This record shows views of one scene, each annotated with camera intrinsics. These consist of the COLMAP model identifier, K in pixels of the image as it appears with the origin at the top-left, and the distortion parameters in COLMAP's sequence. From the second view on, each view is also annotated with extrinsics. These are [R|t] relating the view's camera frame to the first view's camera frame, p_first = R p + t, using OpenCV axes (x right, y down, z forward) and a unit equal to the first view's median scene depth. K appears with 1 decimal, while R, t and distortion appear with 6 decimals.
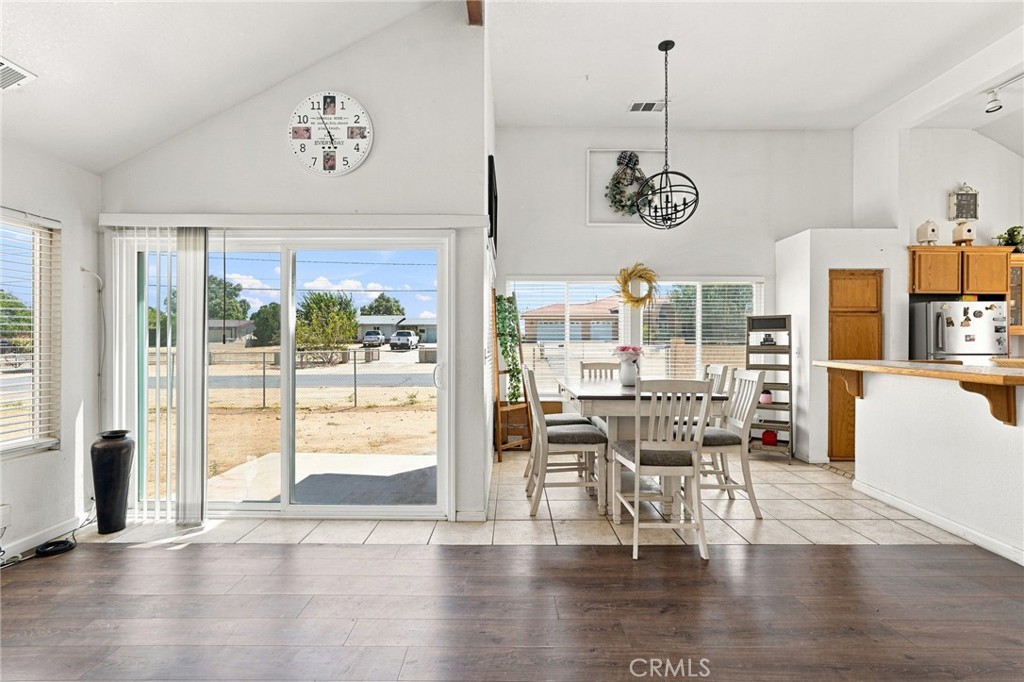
lens RADIAL K [[457.2, 0, 512.0], [0, 457.2, 341.8], [0, 0, 1]] dist [-0.009199, 0.002702]
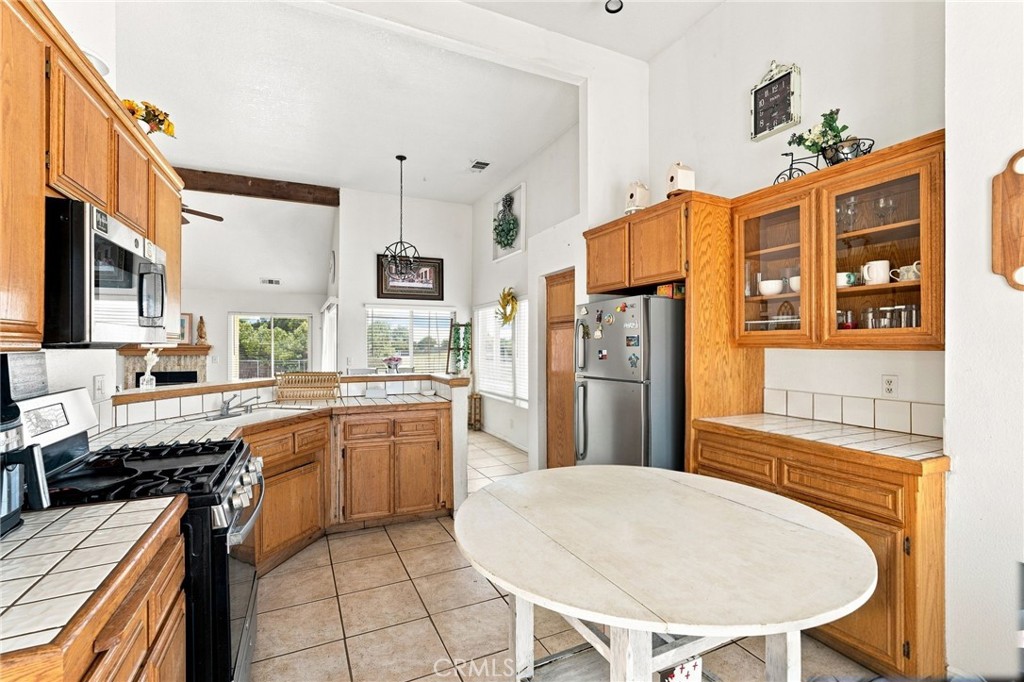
lens RADIAL K [[457.2, 0, 508.8], [0, 457.2, 343.6], [0, 0, 1]] dist [-0.009199, 0.002702]
pose [[0.423782, -0.009319, -0.905716, 2.213177], [0.001590, 0.999953, -0.009545, -0.026464], [0.905763, 0.002605, 0.423777, 0.819040]]
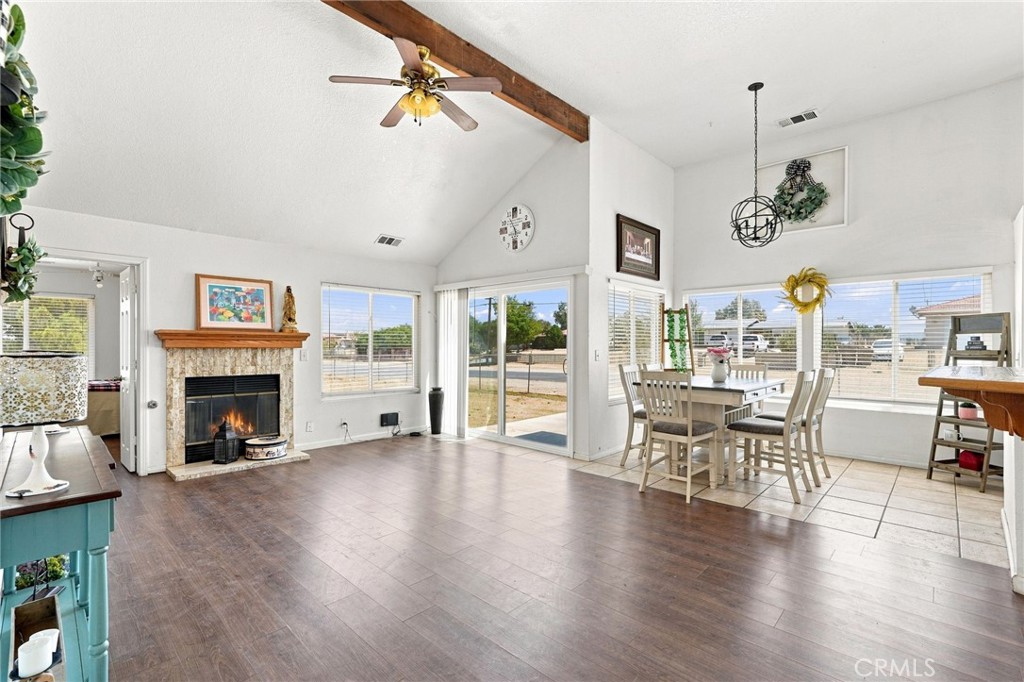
lens RADIAL K [[457.2, 0, 510.3], [0, 457.2, 345.5], [0, 0, 1]] dist [-0.009199, 0.002702]
pose [[0.721667, 0.000025, -0.692241, 0.818327], [-0.001891, 0.999996, -0.001936, 0.004354], [0.692238, 0.002706, 0.721664, -0.299508]]
